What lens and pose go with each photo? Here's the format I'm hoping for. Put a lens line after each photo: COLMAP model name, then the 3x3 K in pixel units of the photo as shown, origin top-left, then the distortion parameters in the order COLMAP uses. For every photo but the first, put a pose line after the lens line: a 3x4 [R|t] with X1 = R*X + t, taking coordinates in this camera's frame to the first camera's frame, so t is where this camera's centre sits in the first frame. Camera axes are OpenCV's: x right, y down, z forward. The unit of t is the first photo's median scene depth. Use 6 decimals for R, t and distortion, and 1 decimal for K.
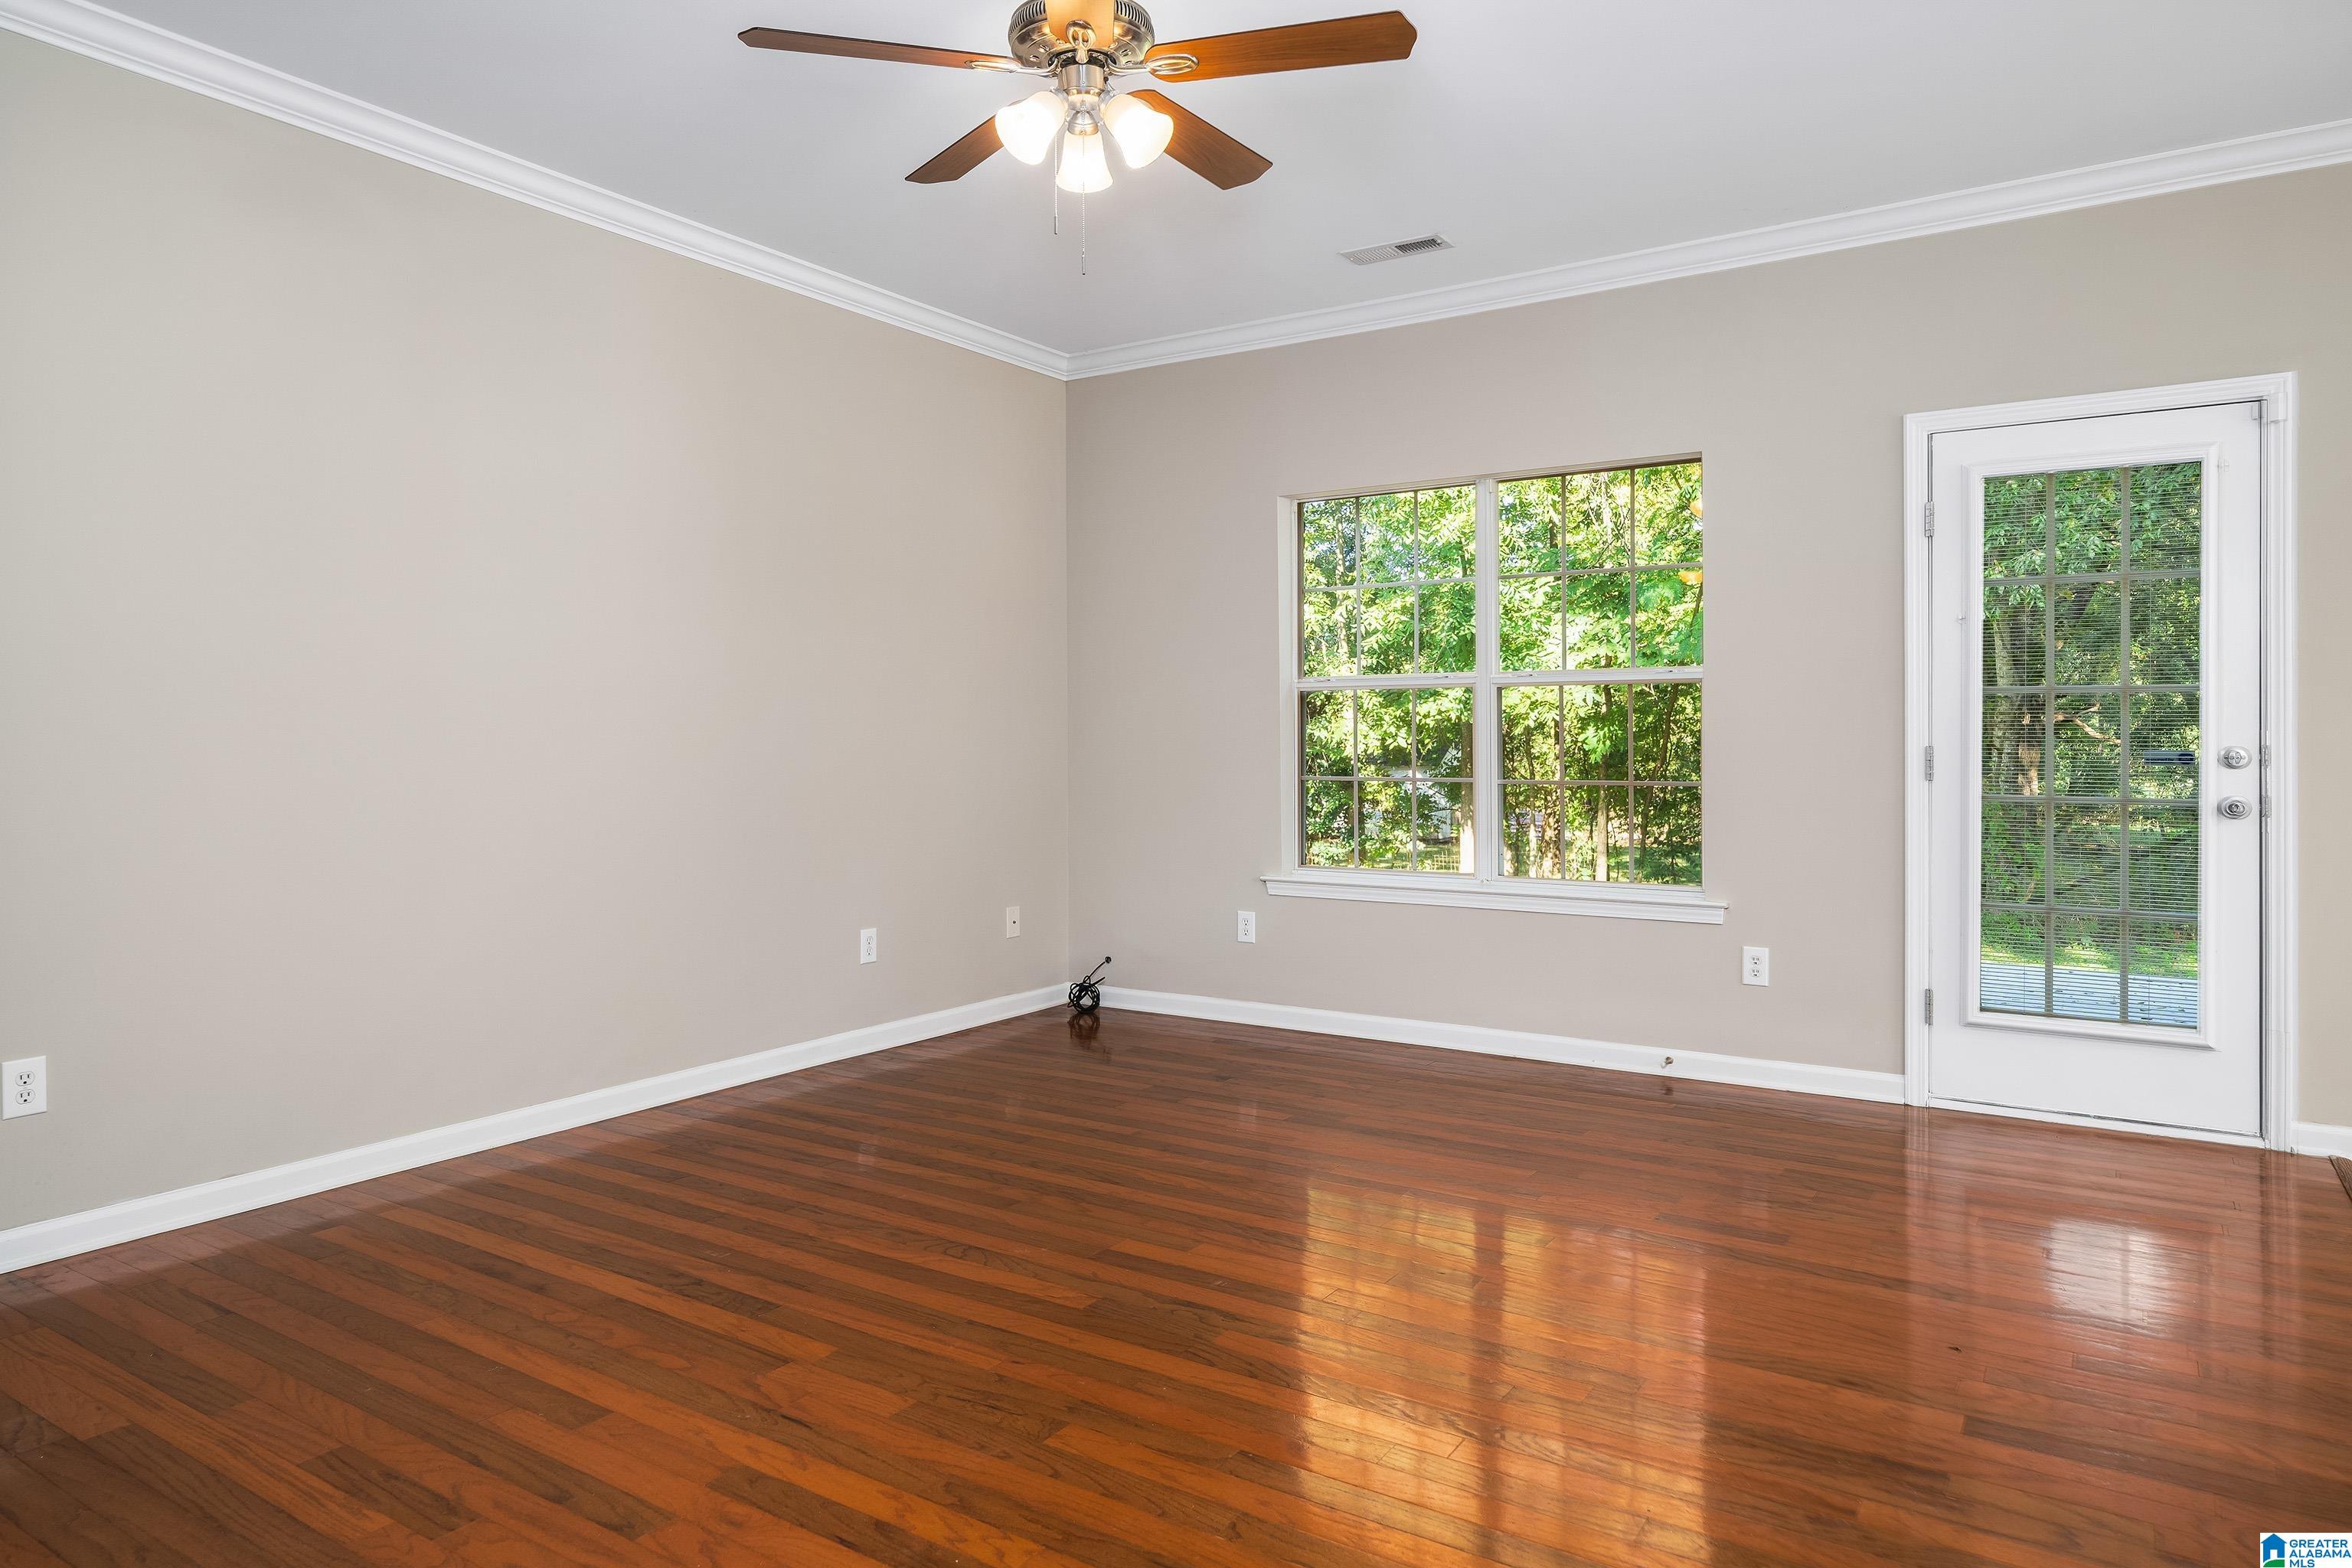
lens RADIAL K [[1448.8, 0, 1166.7], [0, 1448.8, 738.8], [0, 0, 1]] dist [-0.000457, 0.002358]
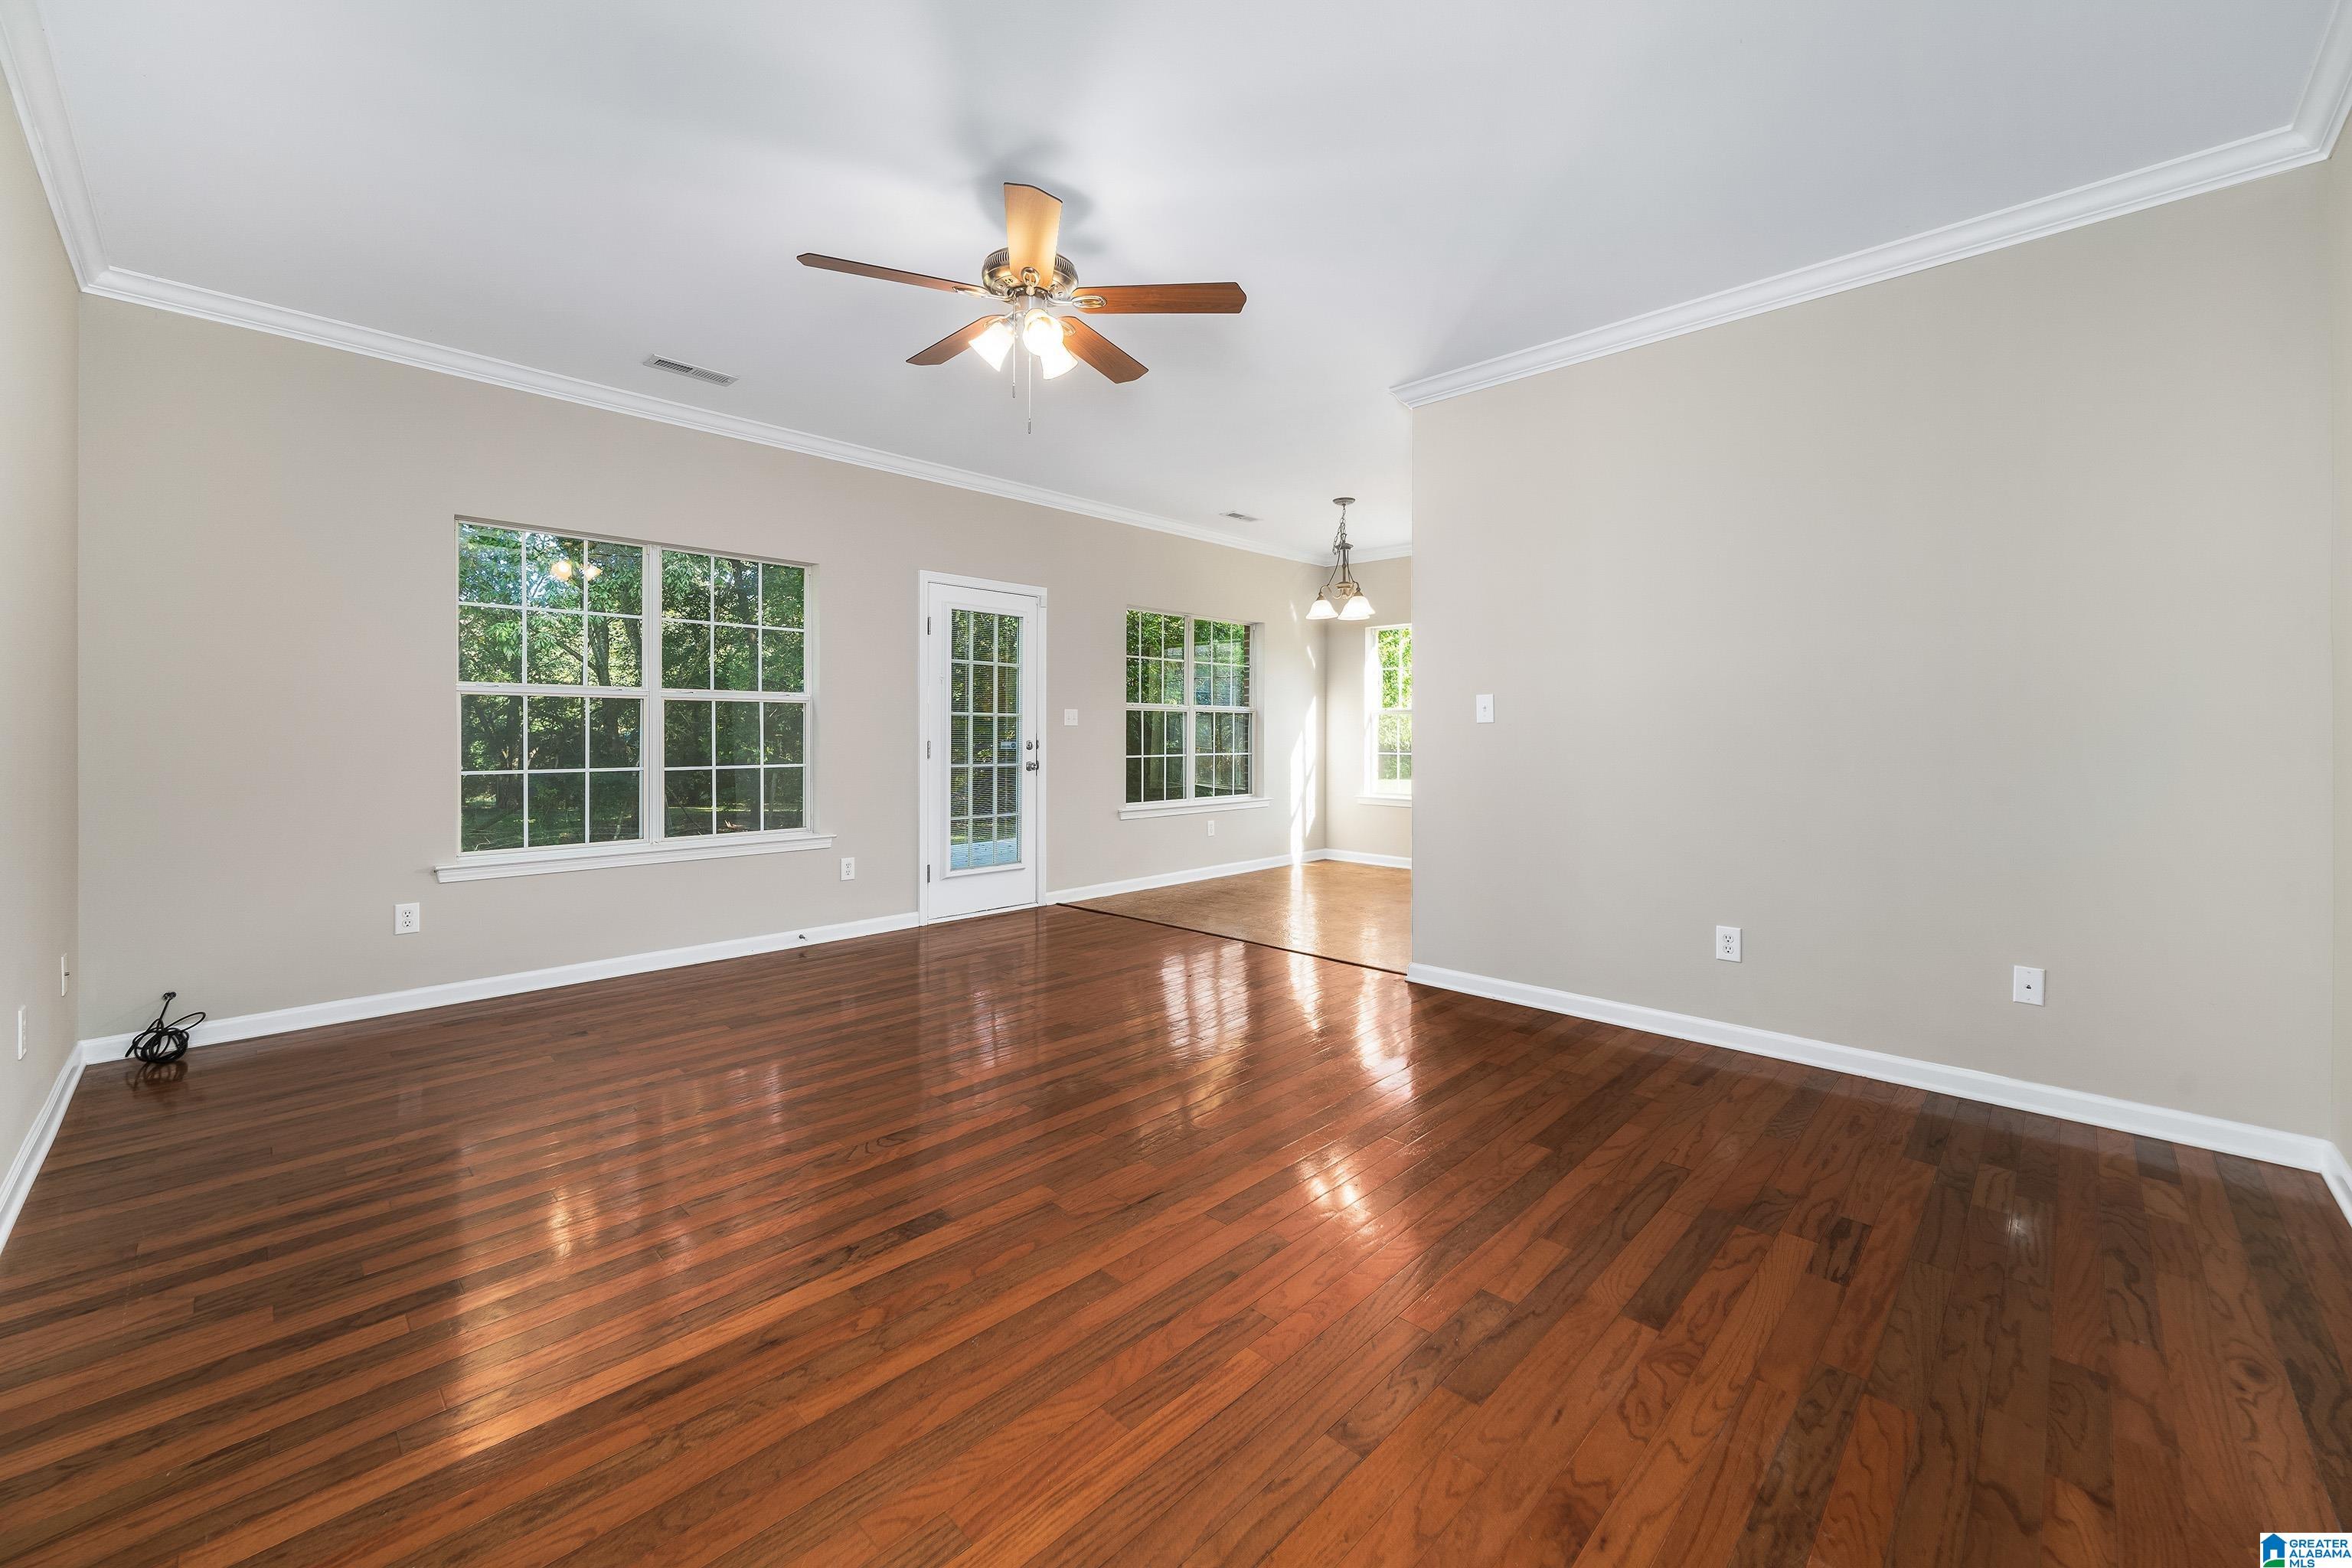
lens RADIAL K [[926.9, 0, 1175.1], [0, 926.9, 735.0], [0, 0, 1]] dist [-0.015091, 0.000019]
pose [[0.182066, 0.002548, 0.983283, -0.754398], [0.002407, 0.999992, -0.003037, 0.001349], [-0.983283, 0.002920, 0.182059, 0.512363]]
